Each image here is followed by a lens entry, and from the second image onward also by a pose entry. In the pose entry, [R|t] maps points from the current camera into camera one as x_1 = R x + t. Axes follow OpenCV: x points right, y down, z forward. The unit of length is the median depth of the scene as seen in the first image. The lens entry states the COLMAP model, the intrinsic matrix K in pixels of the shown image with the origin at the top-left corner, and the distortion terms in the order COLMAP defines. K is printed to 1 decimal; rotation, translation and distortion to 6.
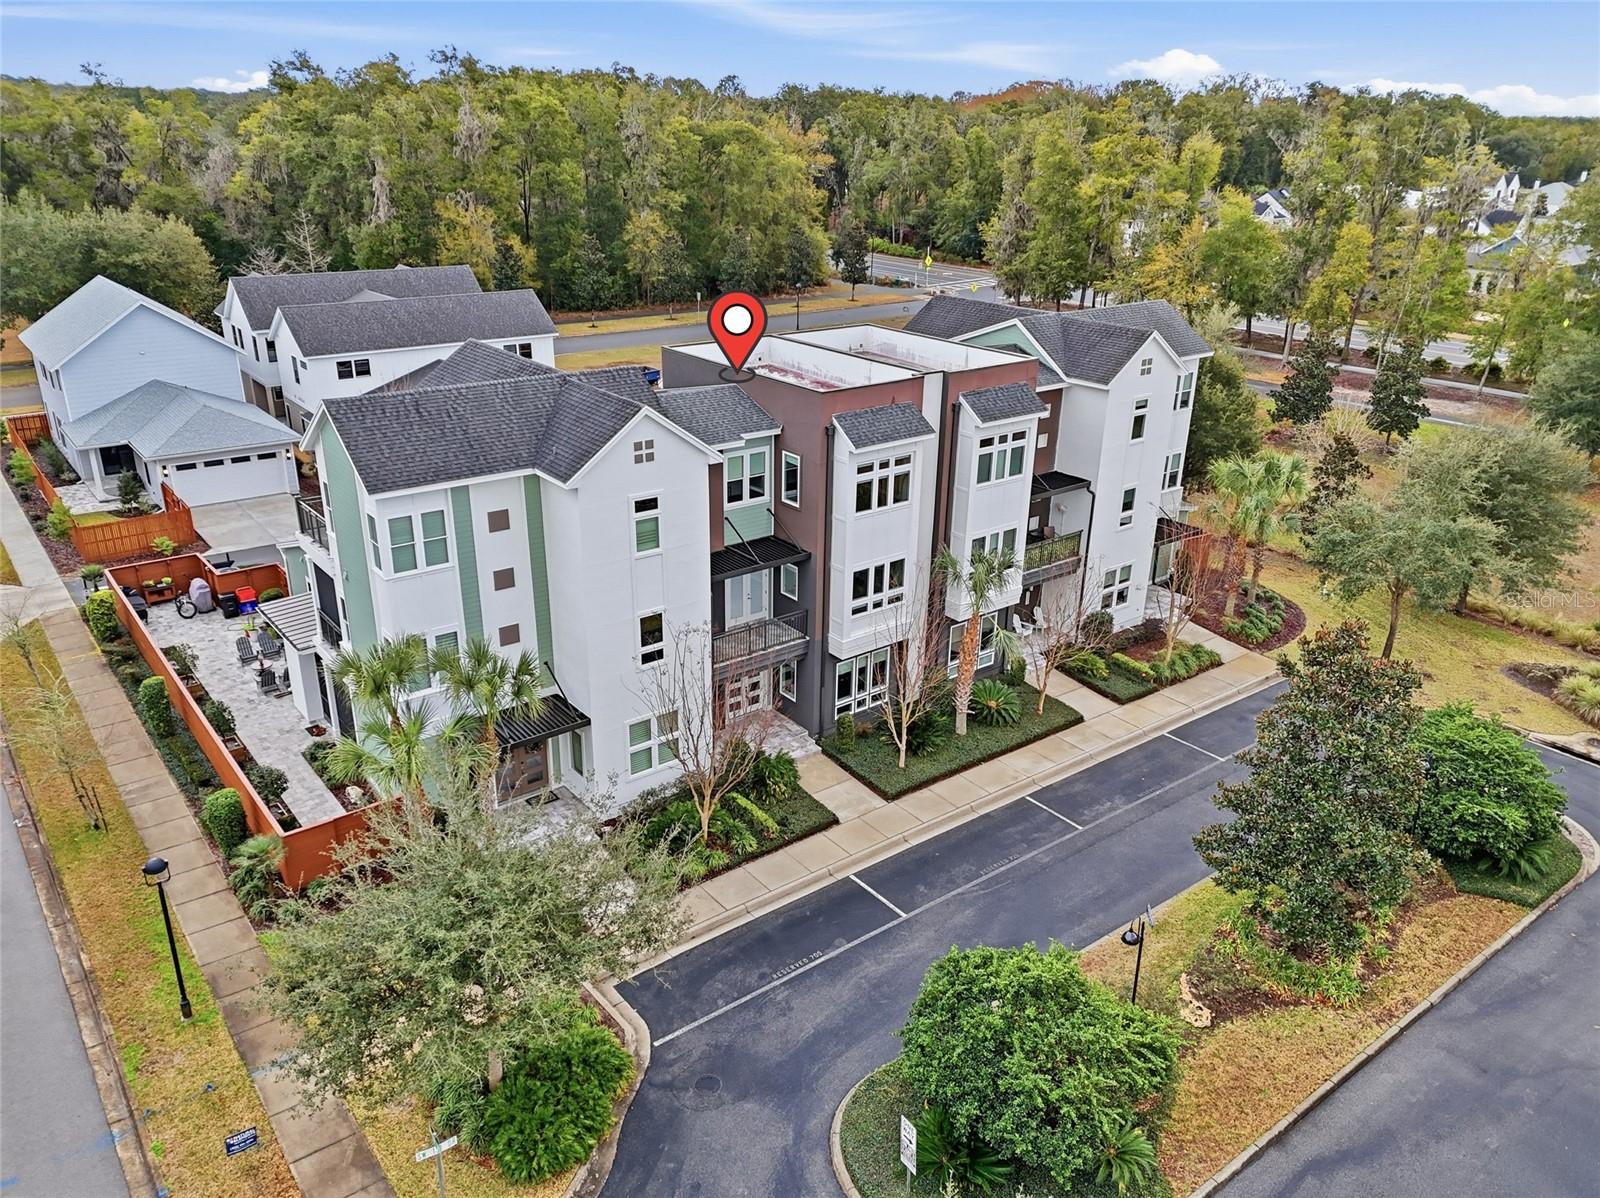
lens RADIAL K [[1164.6, 0, 800.0], [0, 1164.6, 599.0], [0, 0, 1]] dist [0.125507, 0.000701]
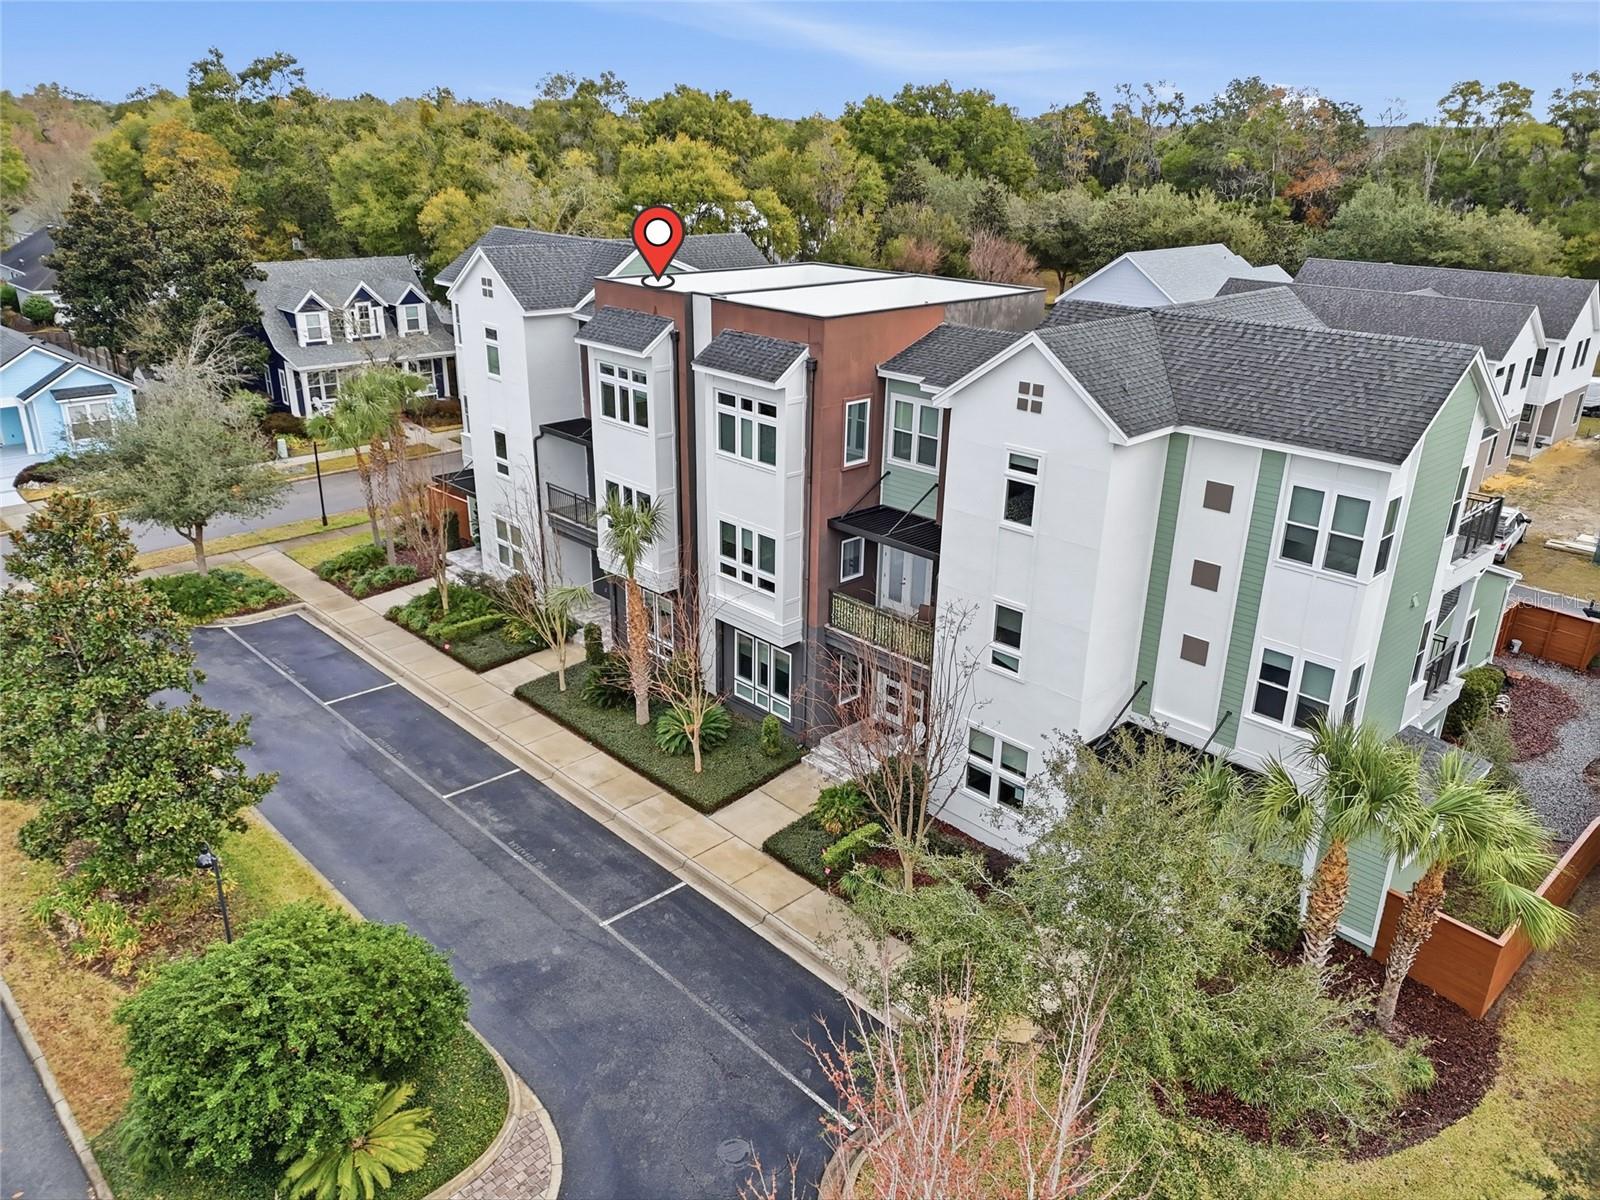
lens RADIAL K [[1164.6, 0, 800.0], [0, 1164.6, 600.0], [0, 0, 1]] dist [0.125507, 0.000701]
pose [[0.110819, 0.352957, -0.929054, 0.948836], [-0.389347, 0.875508, 0.286172, -0.261850], [0.914400, 0.330011, 0.234445, 0.916719]]
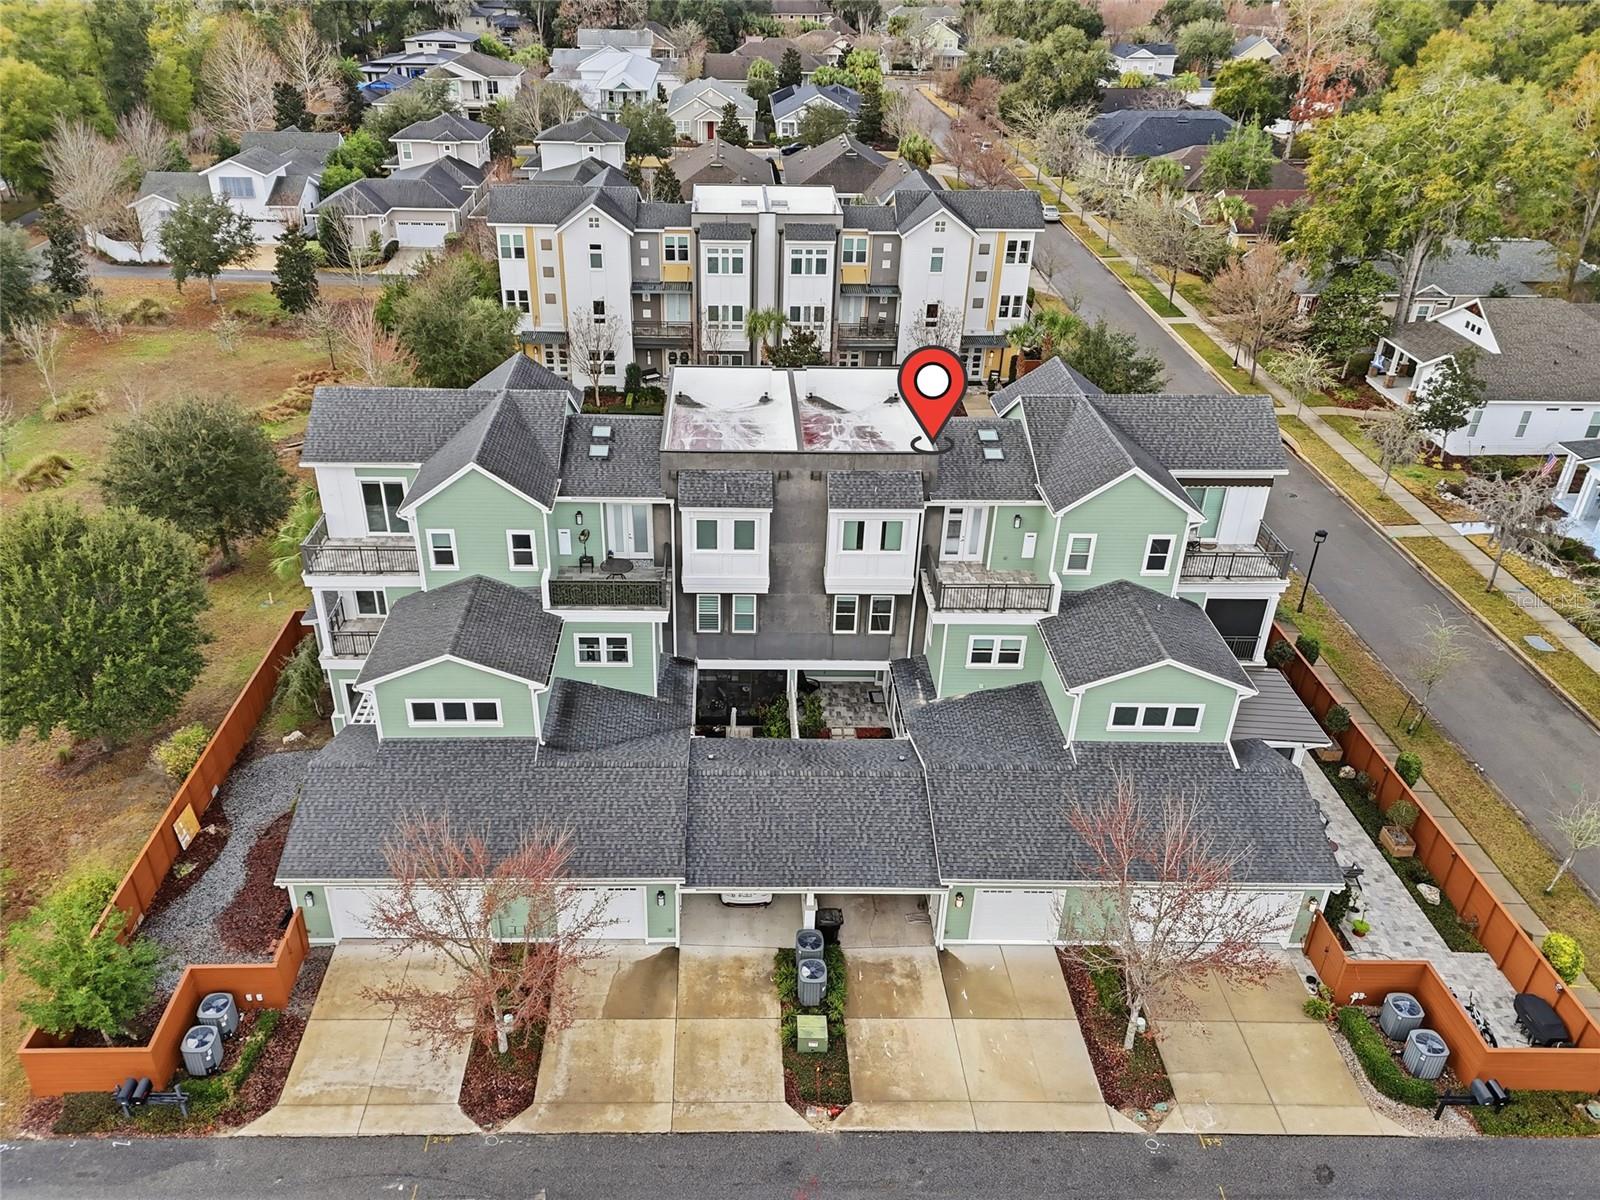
lens RADIAL K [[1164.6, 0, 800.0], [0, 1164.6, 600.0], [0, 0, 1]] dist [0.125507, 0.000701]
pose [[0.801563, 0.283363, -0.526499, 1.334885], [-0.224745, 0.958782, 0.173858, 0.073875], [0.554063, -0.021030, 0.832209, -0.591107]]
